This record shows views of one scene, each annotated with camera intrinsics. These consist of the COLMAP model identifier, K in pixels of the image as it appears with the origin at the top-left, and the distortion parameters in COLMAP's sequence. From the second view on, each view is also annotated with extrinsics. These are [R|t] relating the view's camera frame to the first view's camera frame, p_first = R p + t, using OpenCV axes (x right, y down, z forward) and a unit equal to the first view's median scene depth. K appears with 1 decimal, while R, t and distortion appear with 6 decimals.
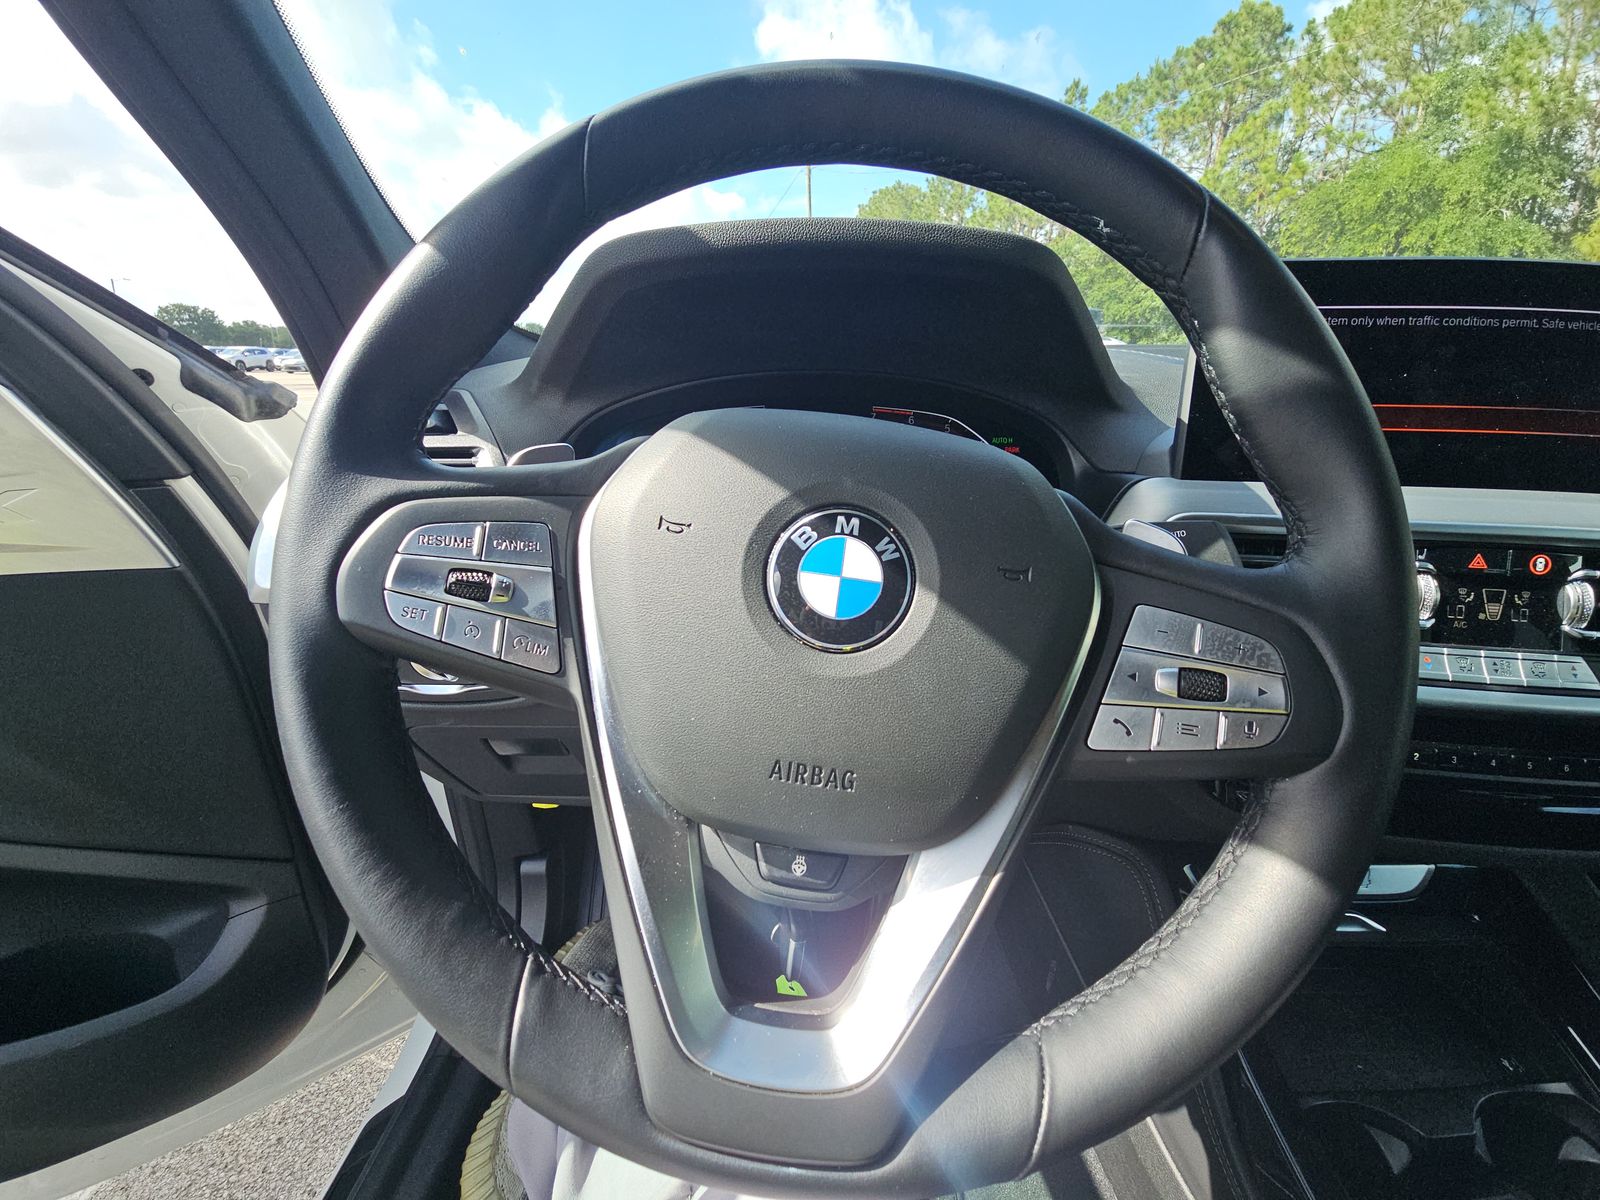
lens RADIAL K [[654.9, 0, 800.0], [0, 654.9, 600.0], [0, 0, 1]] dist [0.012133, -0.009148]
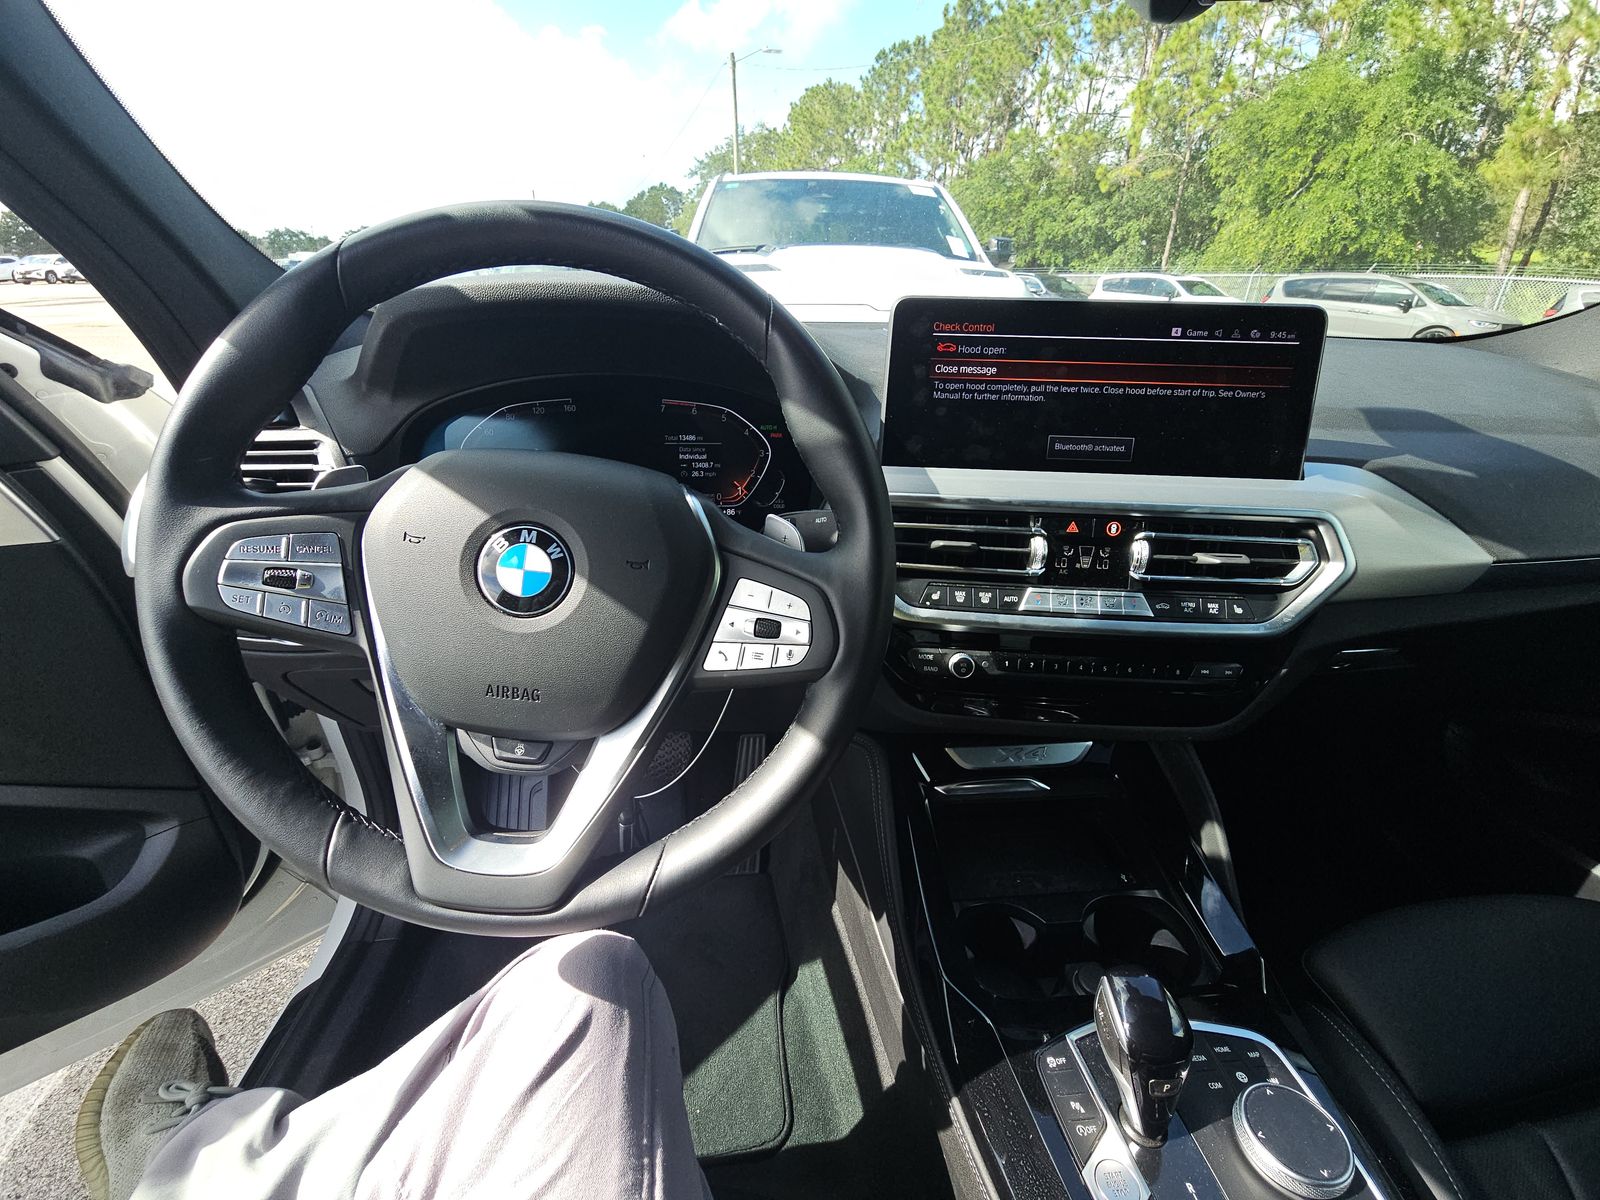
lens RADIAL K [[654.9, 0, 800.0], [0, 654.9, 600.0], [0, 0, 1]] dist [0.012133, -0.009148]
pose [[0.995612, -0.029360, 0.088858, 0.526396], [0.019748, 0.994043, 0.107186, -0.108362], [-0.091476, -0.104961, 0.990260, -0.578882]]
